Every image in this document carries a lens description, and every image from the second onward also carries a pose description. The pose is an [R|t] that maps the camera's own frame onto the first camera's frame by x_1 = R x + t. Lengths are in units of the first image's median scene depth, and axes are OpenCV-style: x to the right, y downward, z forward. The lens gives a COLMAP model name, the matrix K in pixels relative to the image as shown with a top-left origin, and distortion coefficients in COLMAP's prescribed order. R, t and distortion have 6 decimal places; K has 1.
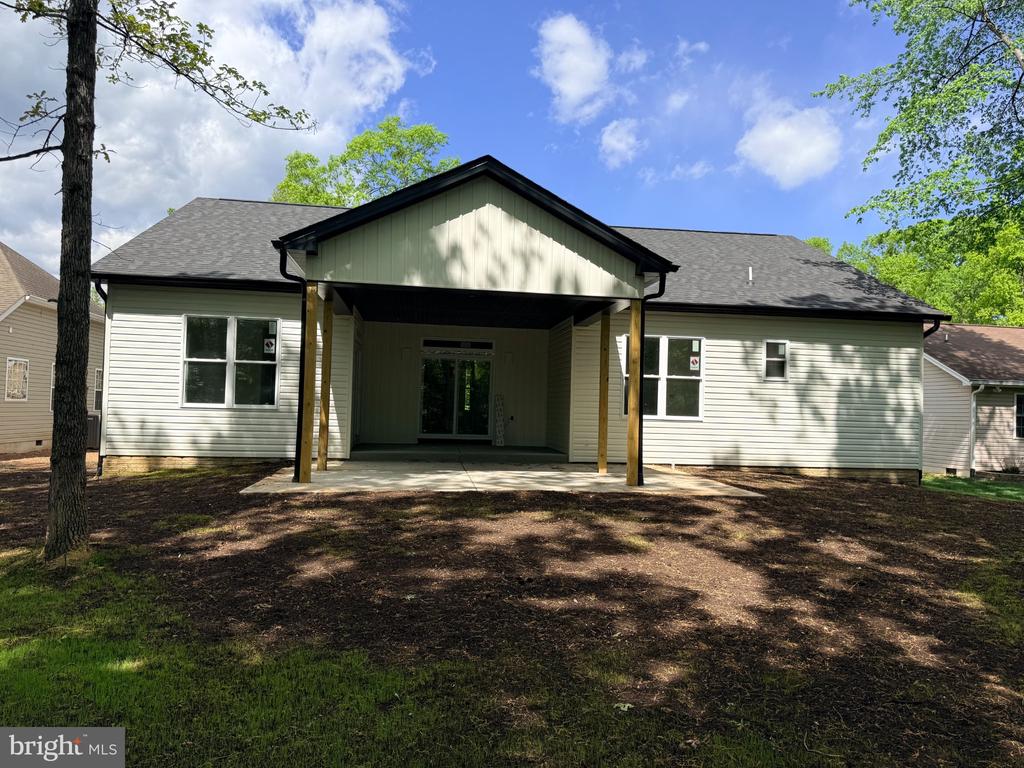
lens RADIAL K [[698.8, 0, 512.0], [0, 698.8, 384.0], [0, 0, 1]] dist [0.067793, -0.000032]
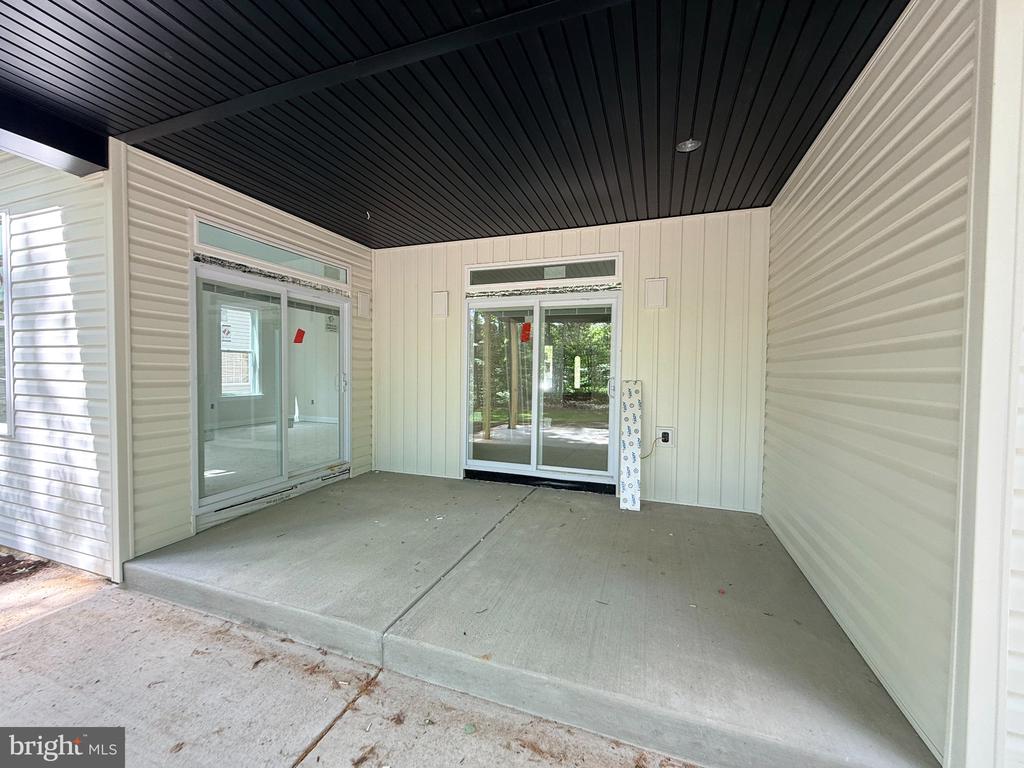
lens RADIAL K [[411.7, 0, 512.0], [0, 411.7, 384.0], [0, 0, 1]] dist [-0.000690, -0.000108]
pose [[0.884940, -0.000839, -0.465704, 0.038394], [0.031181, 0.997861, 0.057452, 0.000247], [0.464660, -0.065362, 0.883073, 0.850052]]
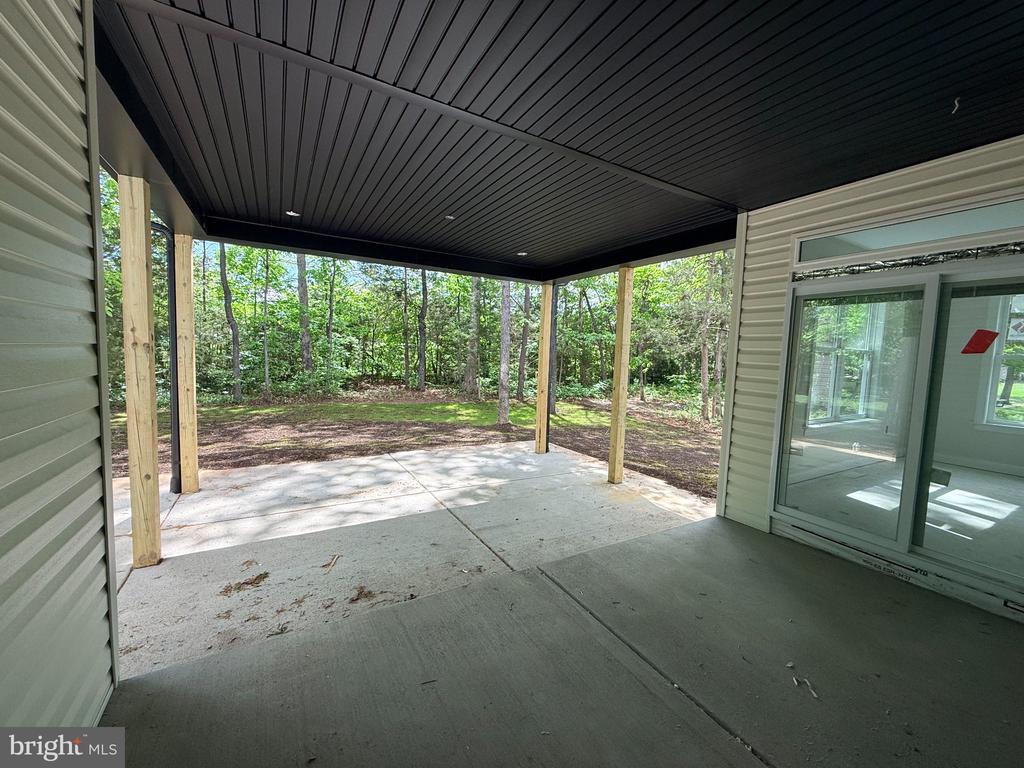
lens RADIAL K [[411.7, 0, 512.0], [0, 411.7, 384.0], [0, 0, 1]] dist [-0.000690, -0.000108]
pose [[-0.927700, -0.034231, -0.371754, 0.022235], [-0.049418, 0.998284, 0.031400, 0.000445], [0.370042, 0.047501, -0.927800, 1.086079]]
